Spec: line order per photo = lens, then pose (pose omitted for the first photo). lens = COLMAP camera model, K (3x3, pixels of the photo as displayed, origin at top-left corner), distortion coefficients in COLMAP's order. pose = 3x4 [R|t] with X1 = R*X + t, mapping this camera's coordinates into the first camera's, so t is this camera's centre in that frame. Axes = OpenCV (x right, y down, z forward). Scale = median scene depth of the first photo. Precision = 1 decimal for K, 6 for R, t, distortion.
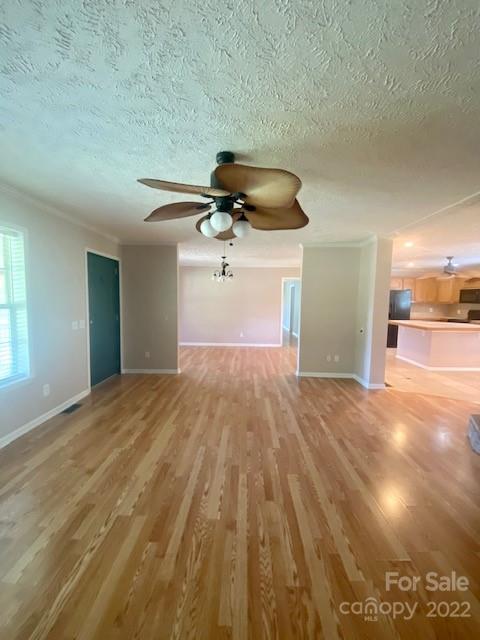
lens RADIAL K [[259.8, 0, 240.0], [0, 259.8, 320.0], [0, 0, 1]] dist [0.036690, -0.028320]
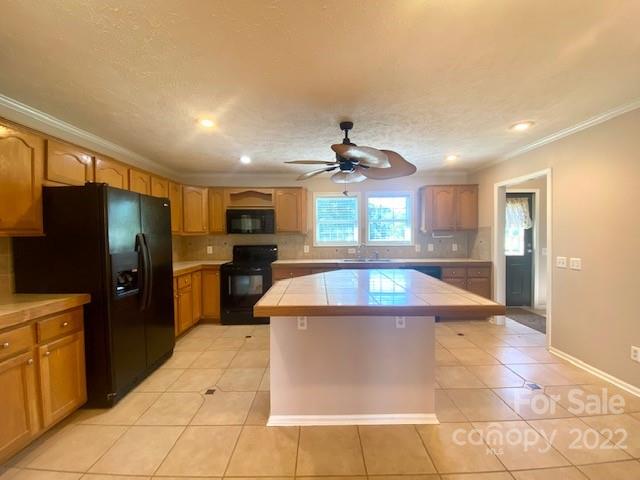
lens RADIAL K [[263.7, 0, 322.7], [0, 263.7, 238.1], [0, 0, 1]] dist [0.001406, -0.012184]
pose [[-0.027784, -0.024282, 0.999319, 0.617277], [0.092216, 0.995380, 0.026750, -0.116760], [-0.995351, 0.092896, -0.025416, 1.835104]]
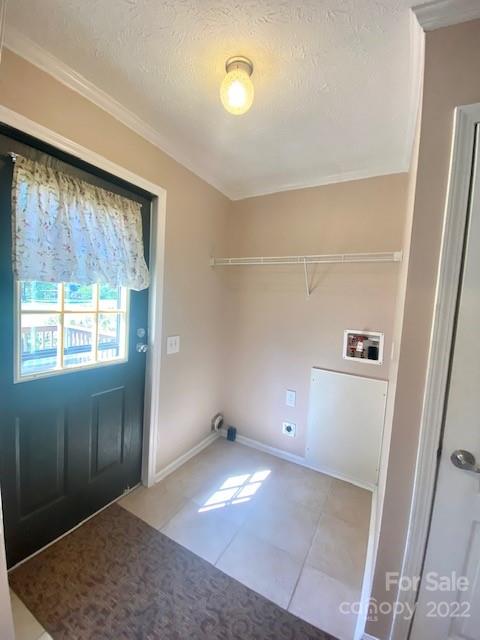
lens RADIAL K [[259.8, 0, 240.0], [0, 259.8, 320.0], [0, 0, 1]] dist [0.036690, -0.028320]
pose [[-0.868747, -0.095020, 0.486056, 1.550322], [-0.023957, 0.988336, 0.150393, -0.051500], [-0.494677, 0.119009, -0.860890, 1.065274]]
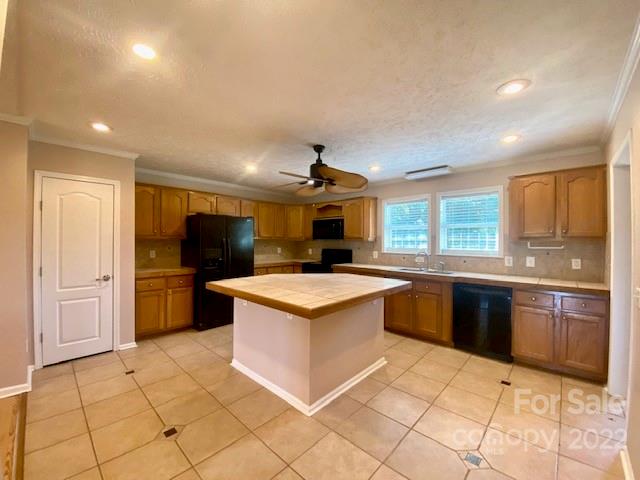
lens RADIAL K [[259.8, 0, 319.1], [0, 259.8, 240.5], [0, 0, 1]] dist [0.036690, -0.028320]
pose [[0.669461, -0.005378, 0.742828, 0.726296], [0.061990, 0.996890, -0.048650, -0.058897], [-0.740256, 0.078618, 0.667712, 1.163596]]
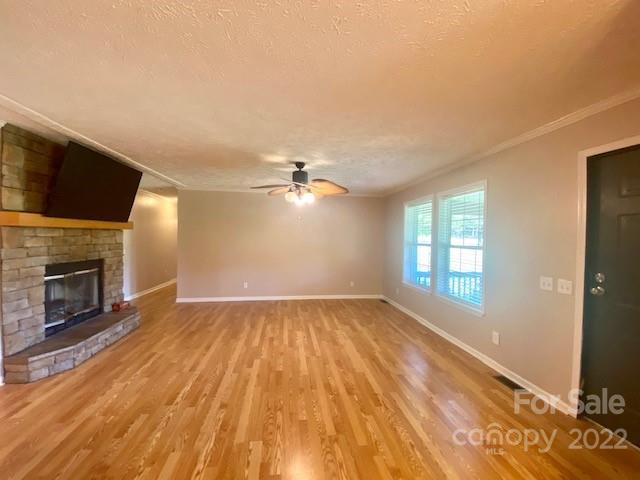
lens RADIAL K [[259.8, 0, 319.1], [0, 259.8, 240.5], [0, 0, 1]] dist [0.036690, -0.028320]
pose [[-0.987780, -0.027190, -0.153463, 0.046678], [-0.041826, 0.994790, 0.092966, -0.131976], [0.150136, 0.098249, -0.983772, 1.641325]]
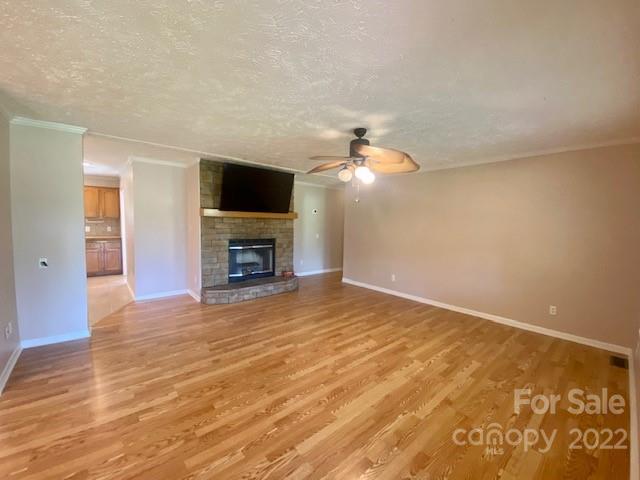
lens RADIAL K [[259.8, 0, 319.1], [0, 259.8, 240.5], [0, 0, 1]] dist [0.036690, -0.028320]
pose [[-0.665207, -0.082309, 0.742108, -0.597738], [0.029282, 0.990265, 0.136079, -0.110445], [-0.746084, 0.112251, -0.656321, 1.248025]]
